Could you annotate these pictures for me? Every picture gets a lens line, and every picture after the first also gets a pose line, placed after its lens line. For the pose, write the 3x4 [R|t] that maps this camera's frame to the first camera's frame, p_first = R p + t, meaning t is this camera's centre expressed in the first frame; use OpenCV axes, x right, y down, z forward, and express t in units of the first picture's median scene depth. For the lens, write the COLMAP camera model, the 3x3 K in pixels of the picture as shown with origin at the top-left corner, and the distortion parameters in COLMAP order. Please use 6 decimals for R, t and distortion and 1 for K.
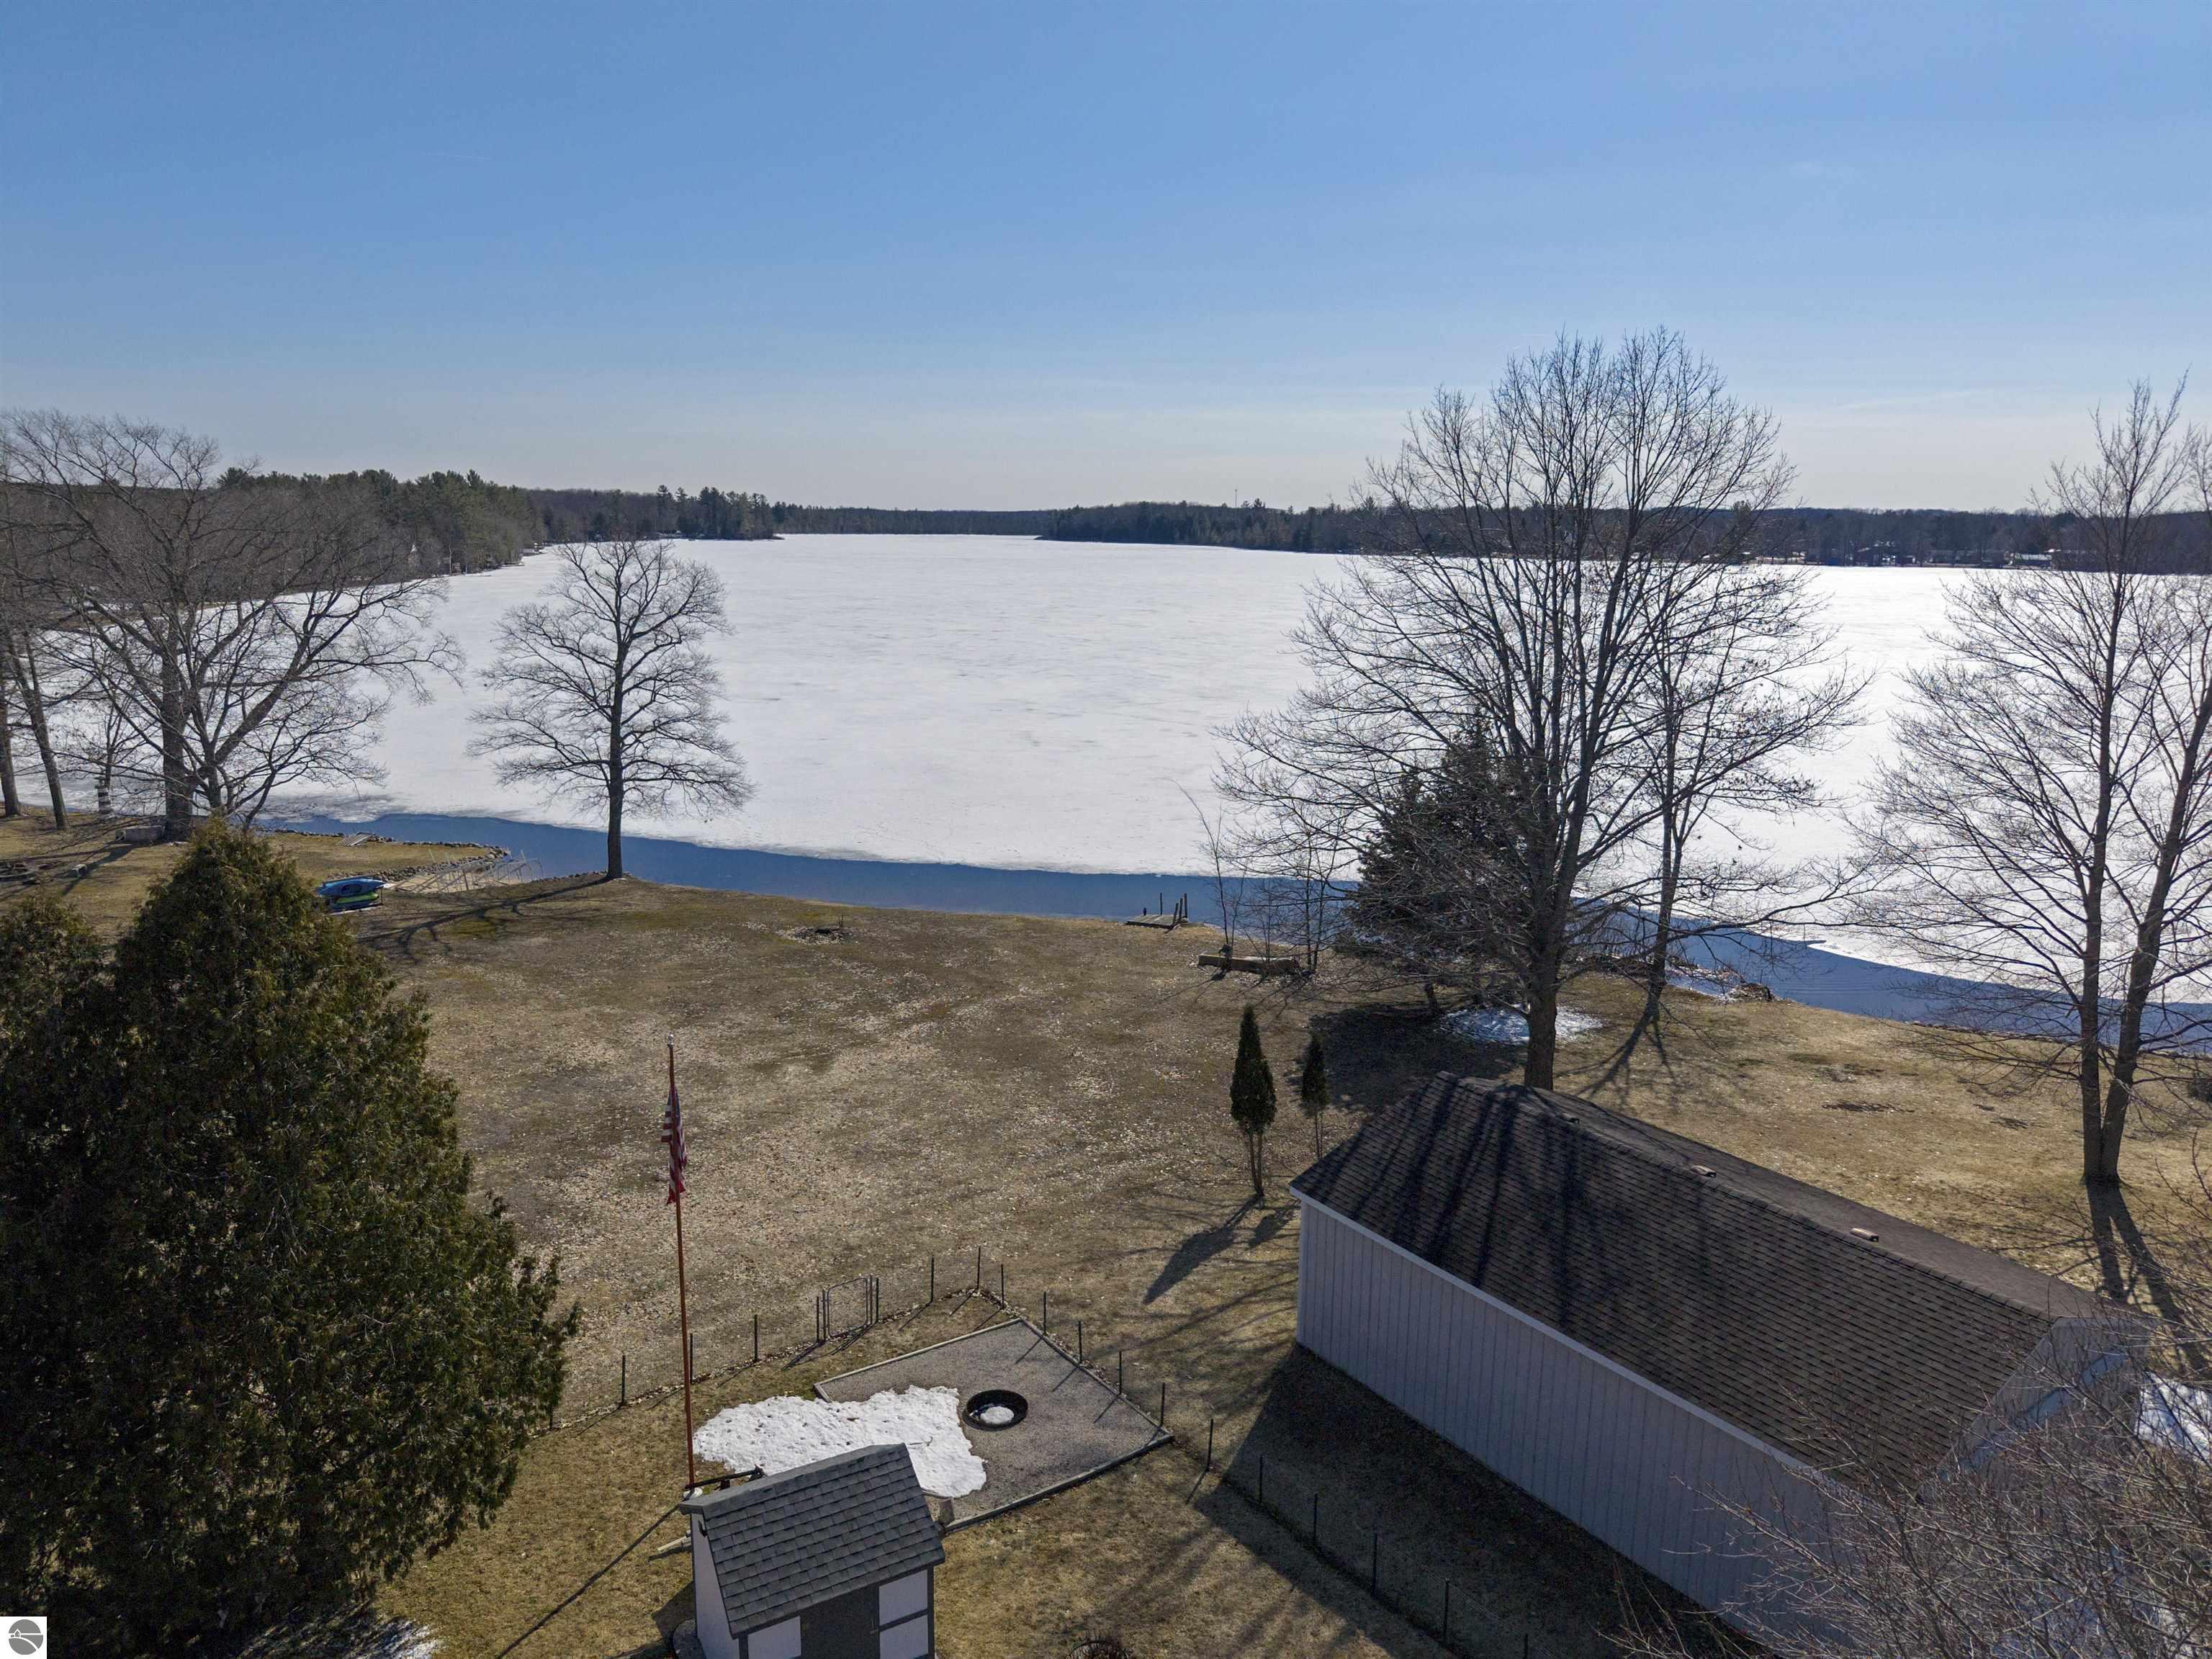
lens RADIAL K [[1484.3, 0, 1106.0], [0, 1484.3, 829.5], [0, 0, 1]] dist [0.001690, -0.000447]
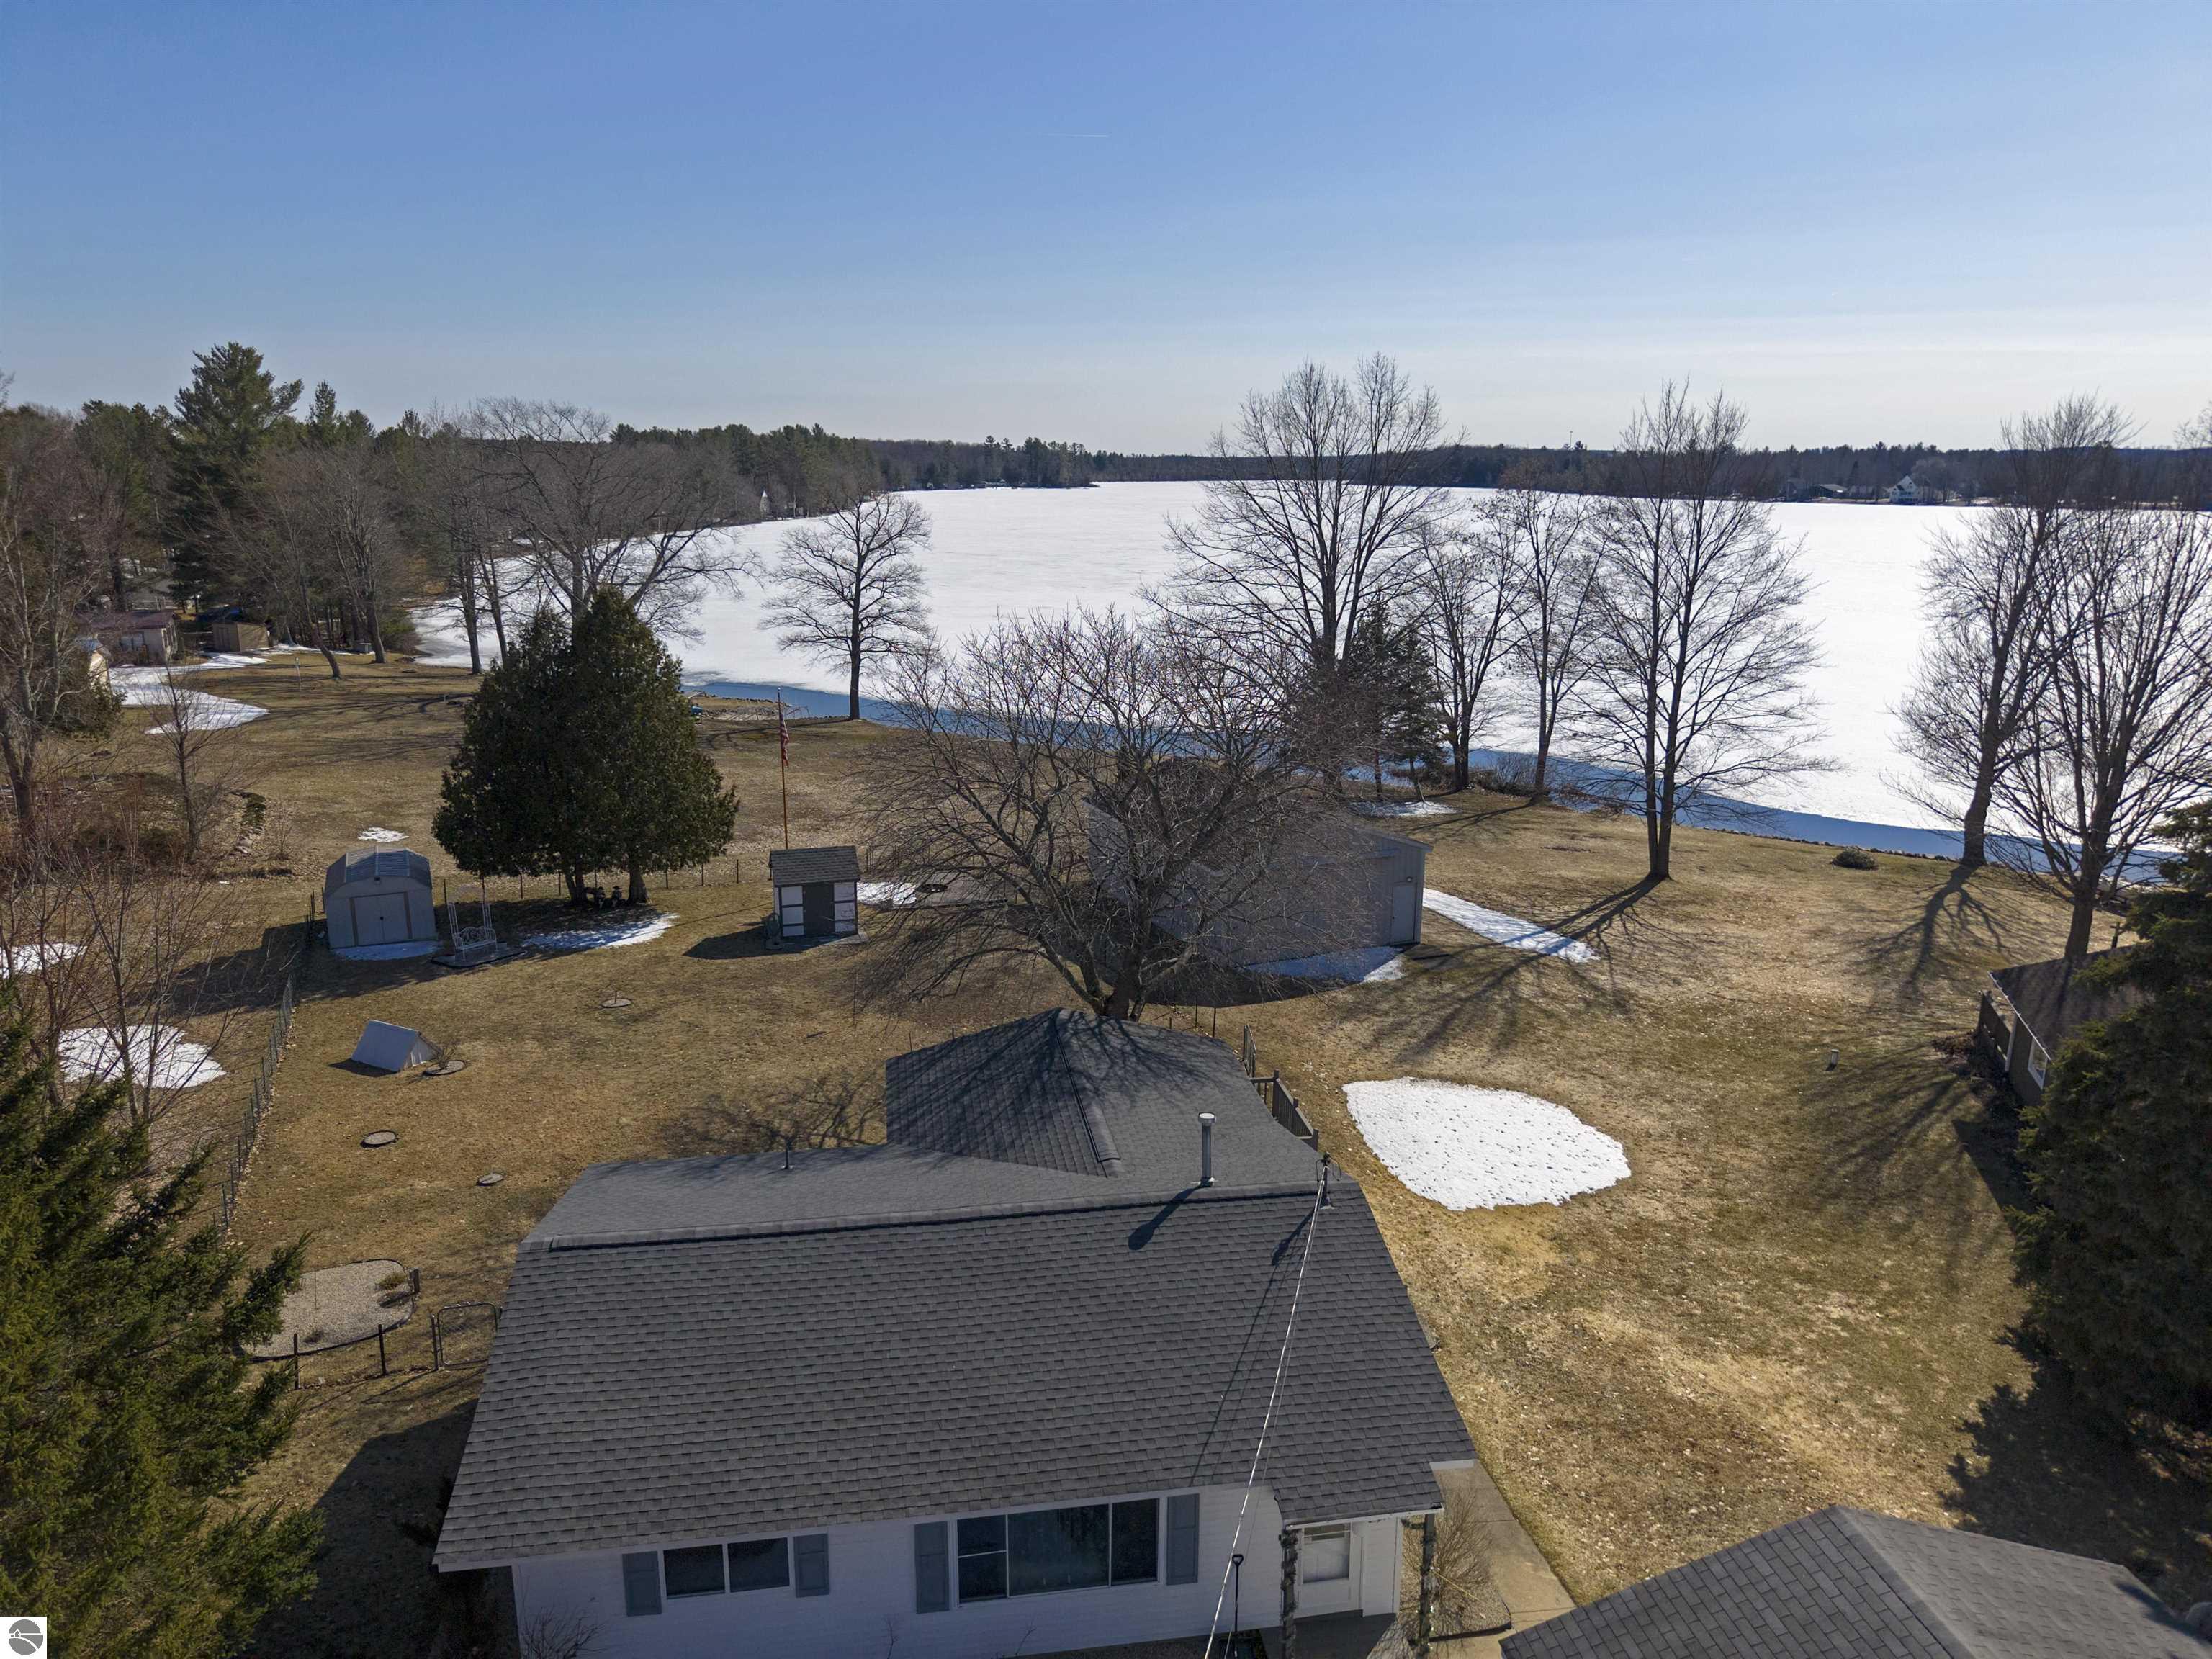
lens RADIAL K [[1470.6, 0, 1110.5], [0, 1470.6, 823.3], [0, 0, 1]] dist [0.030894, -0.001507]
pose [[0.978128, 0.045165, -0.203041, 0.209532], [-0.038790, 0.998625, 0.035271, 0.073203], [0.204355, -0.026623, 0.978535, -0.355611]]
